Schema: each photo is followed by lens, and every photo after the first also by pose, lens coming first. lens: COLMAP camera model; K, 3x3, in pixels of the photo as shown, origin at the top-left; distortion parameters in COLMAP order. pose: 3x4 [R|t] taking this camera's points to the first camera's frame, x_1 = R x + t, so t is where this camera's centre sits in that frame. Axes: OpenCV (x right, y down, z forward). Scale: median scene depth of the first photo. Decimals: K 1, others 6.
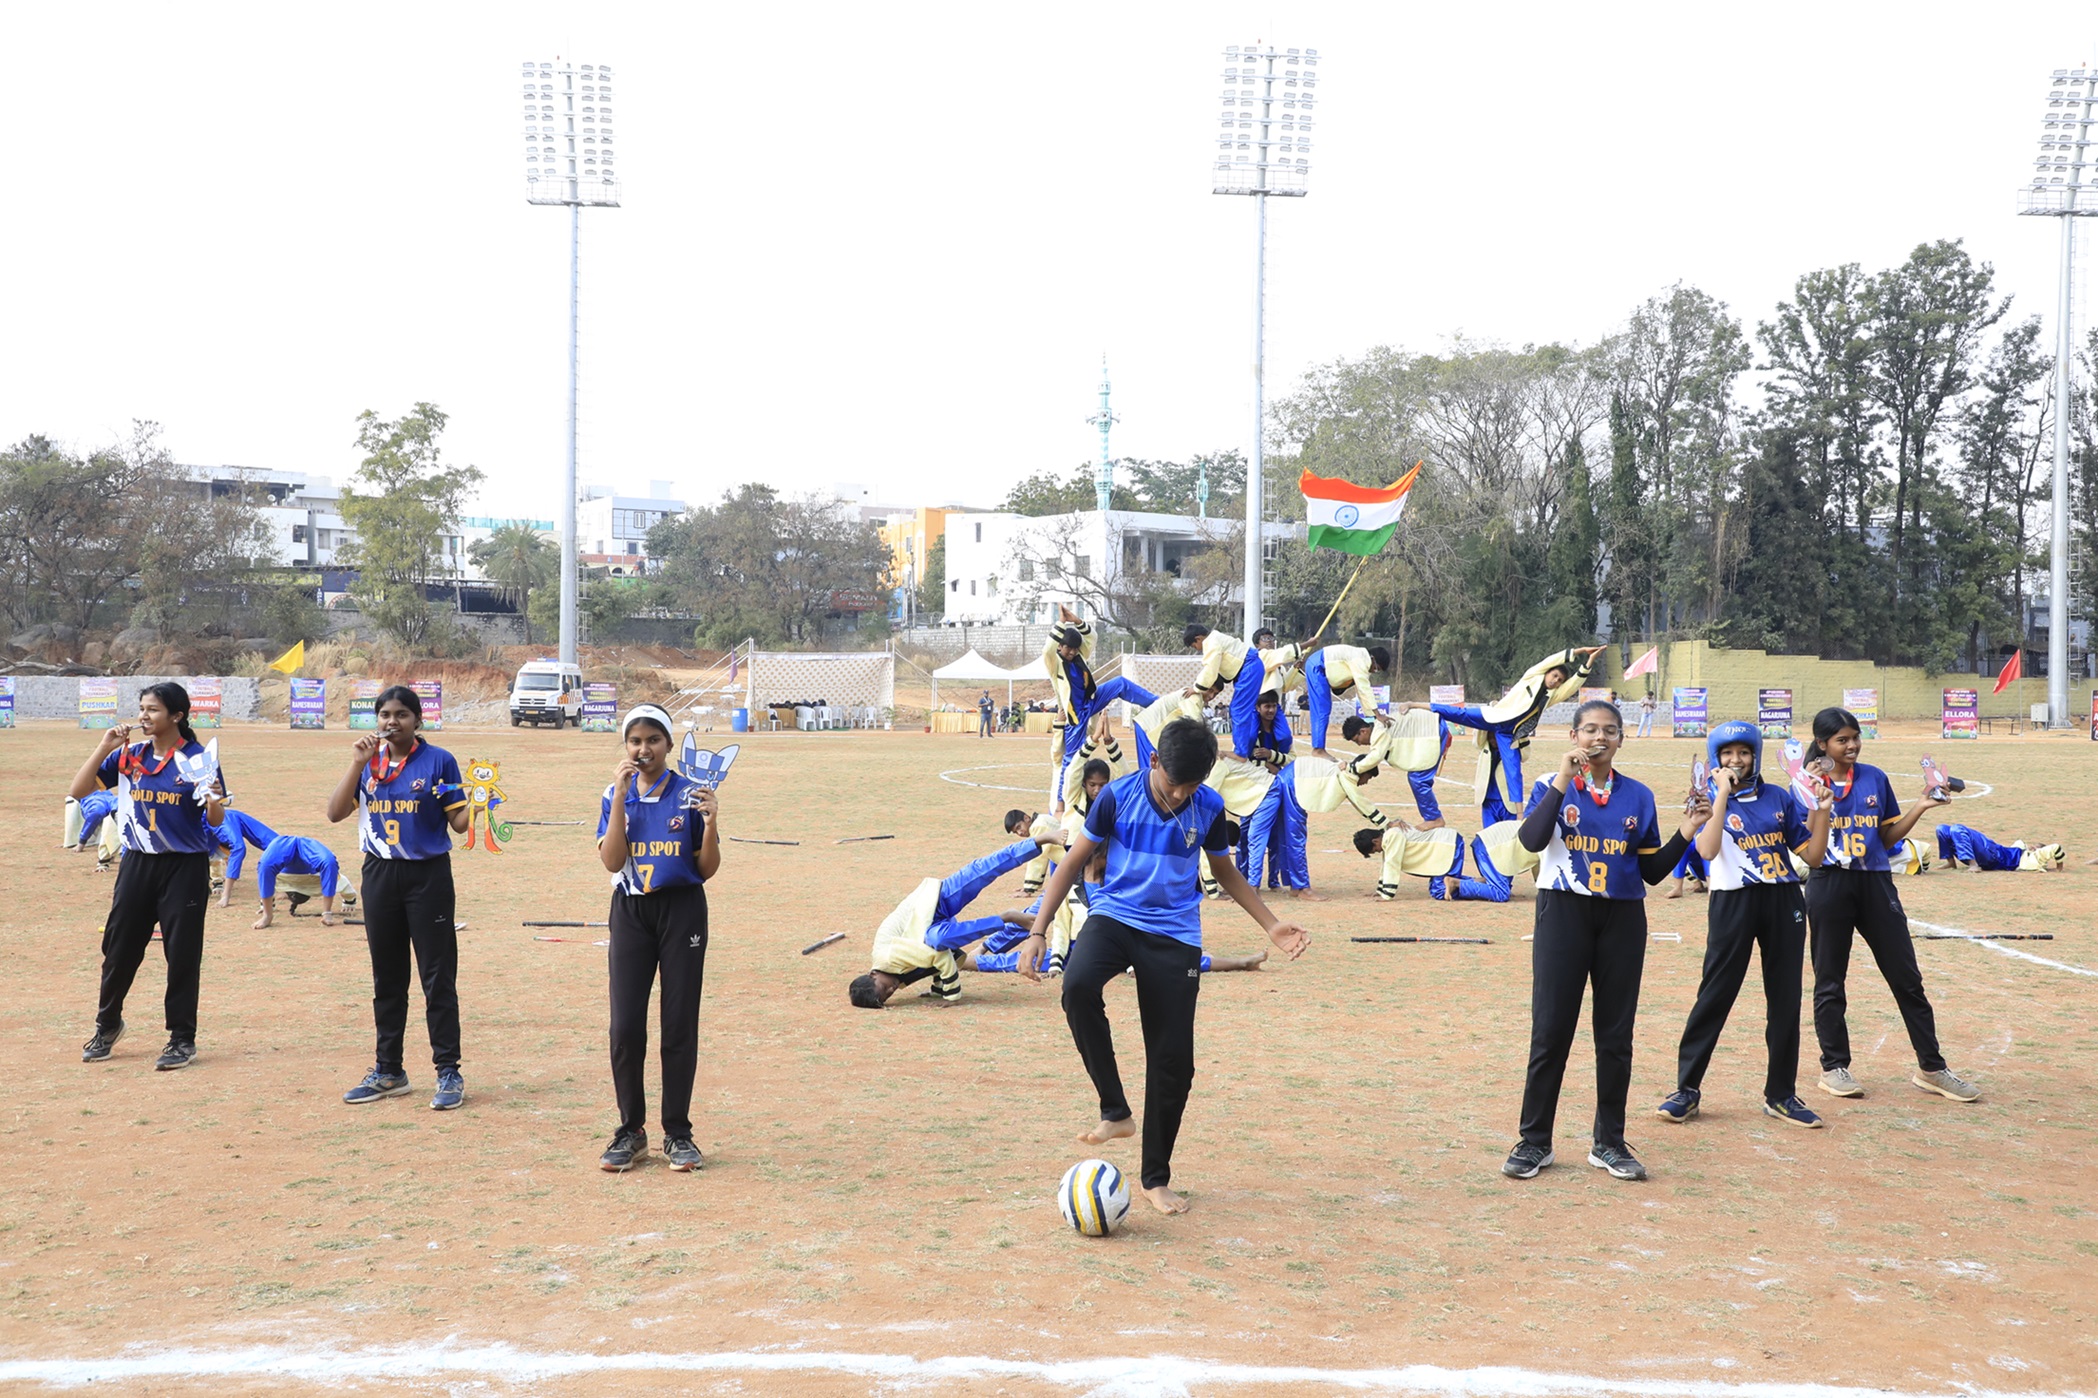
lens RADIAL K [[2012.9, 0, 1049.0], [0, 2012.9, 699.0], [0, 0, 1]] dist [0.039976, 0.070672]
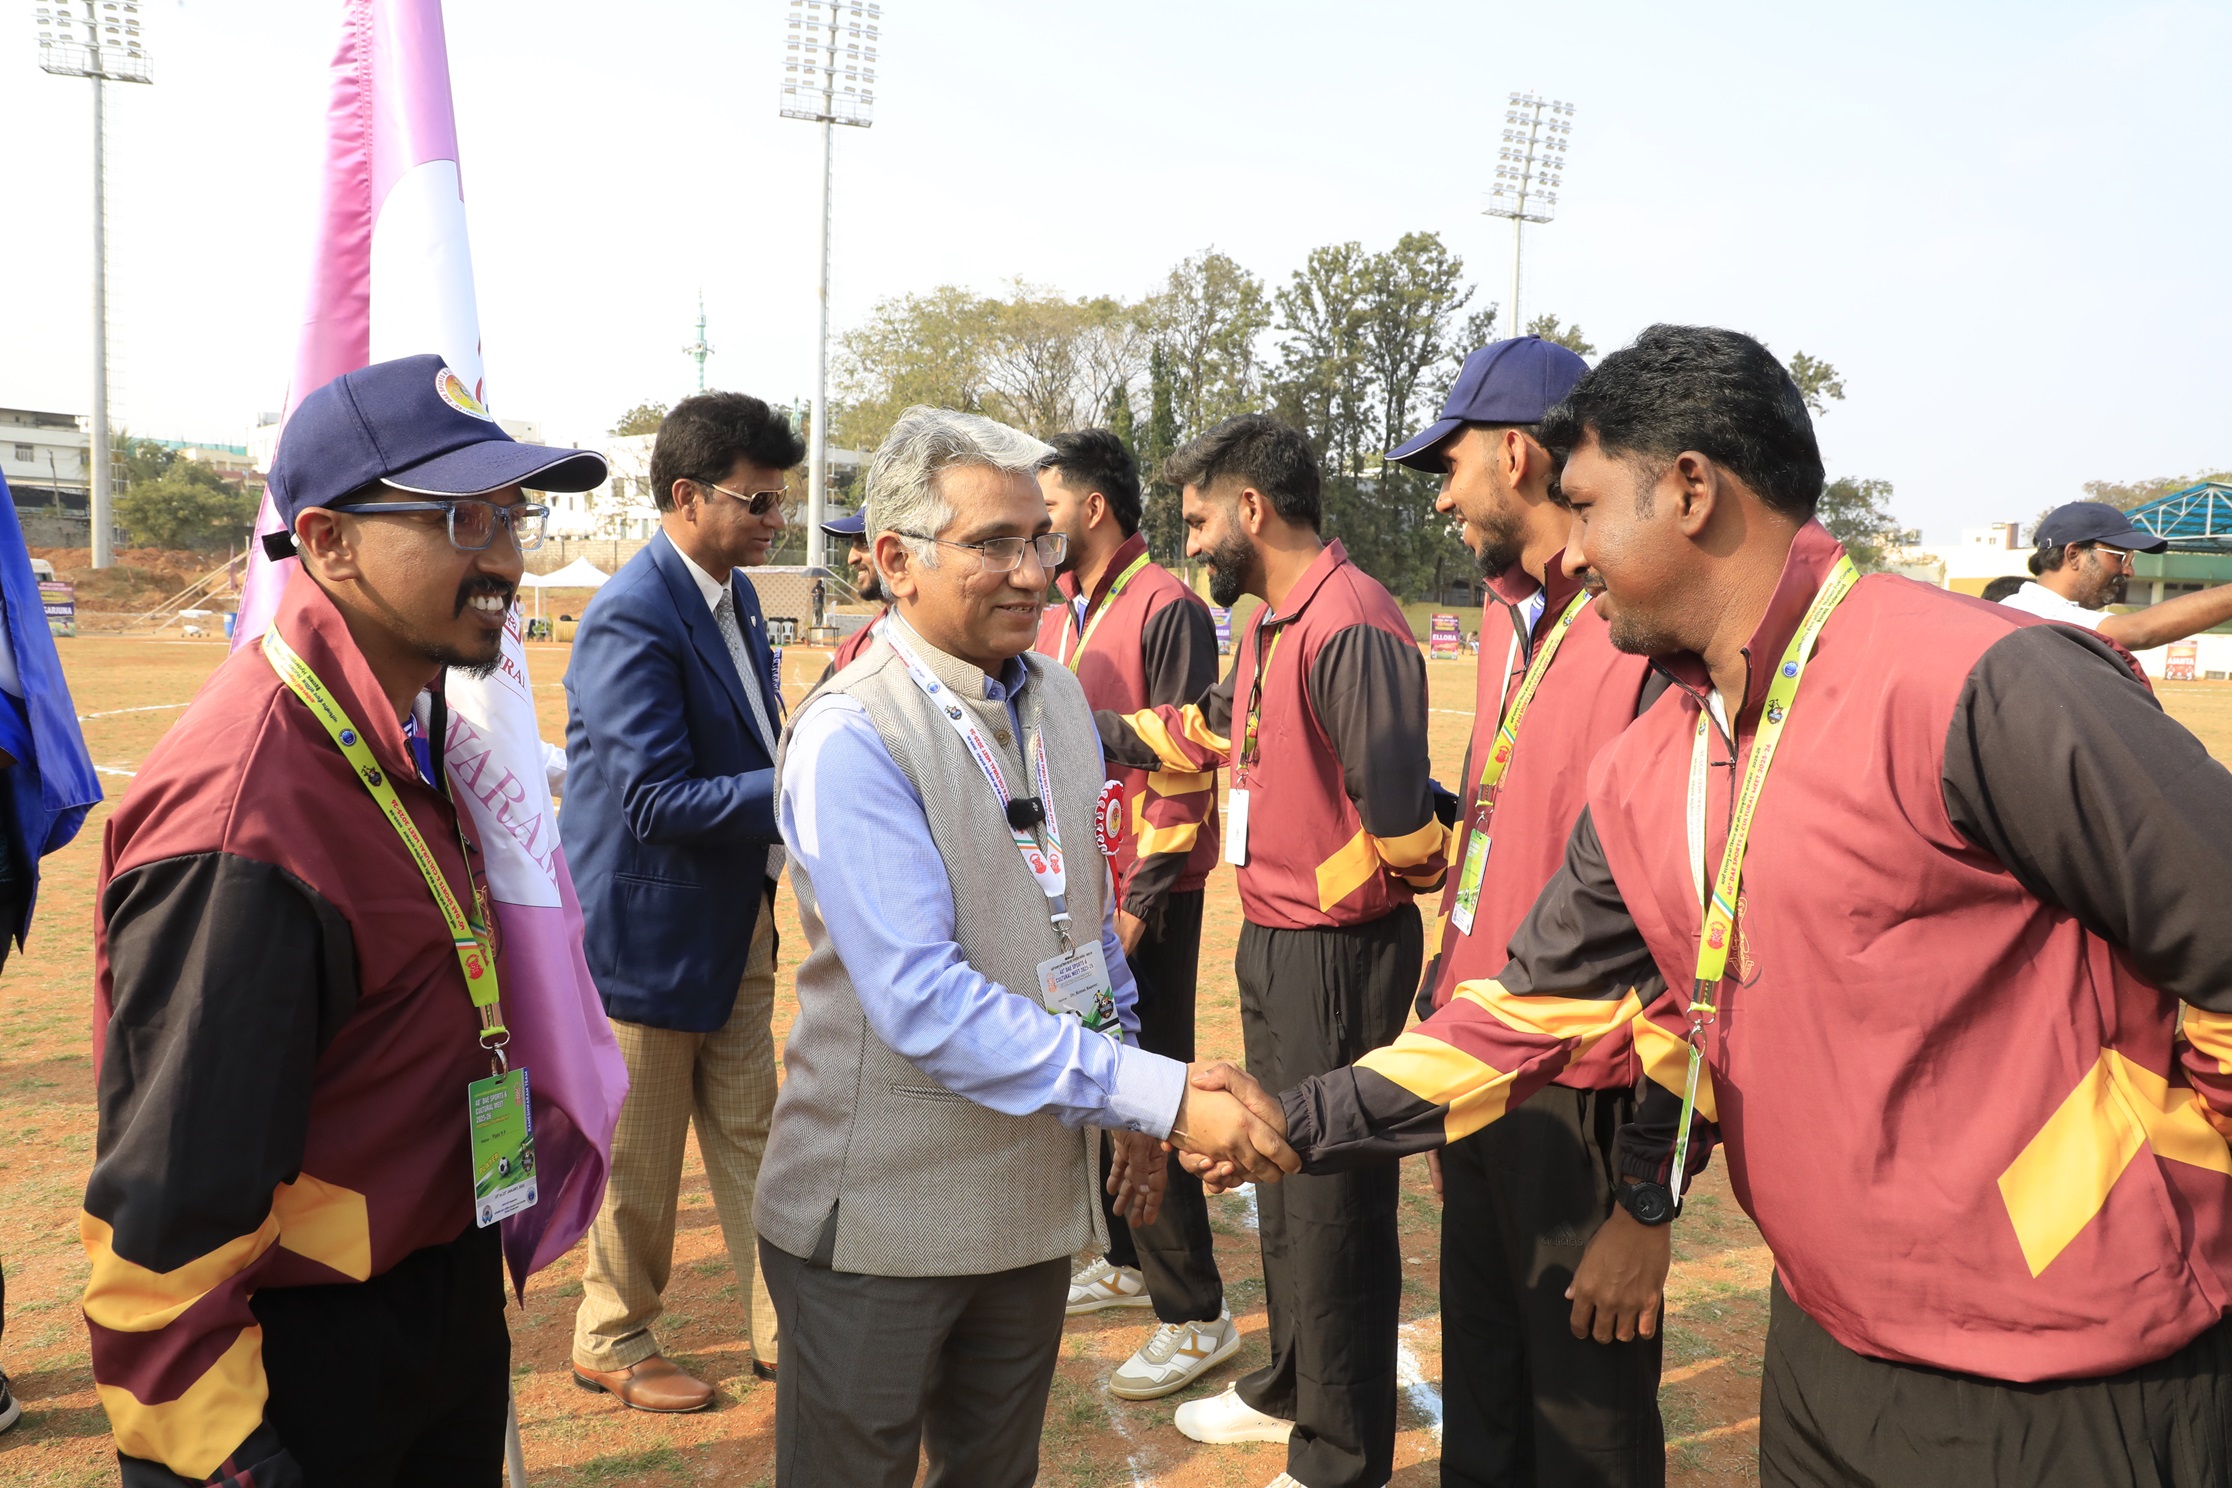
lens RADIAL K [[1505.4, 0, 1116.0], [0, 1505.4, 744.0], [0, 0, 1]] dist [-0.024437, 0.003219]
pose [[0.970341, -0.002582, 0.241725, 0.059135], [-0.017863, 0.996444, 0.082348, 0.000885], [-0.241078, -0.084224, 0.966844, 0.189386]]
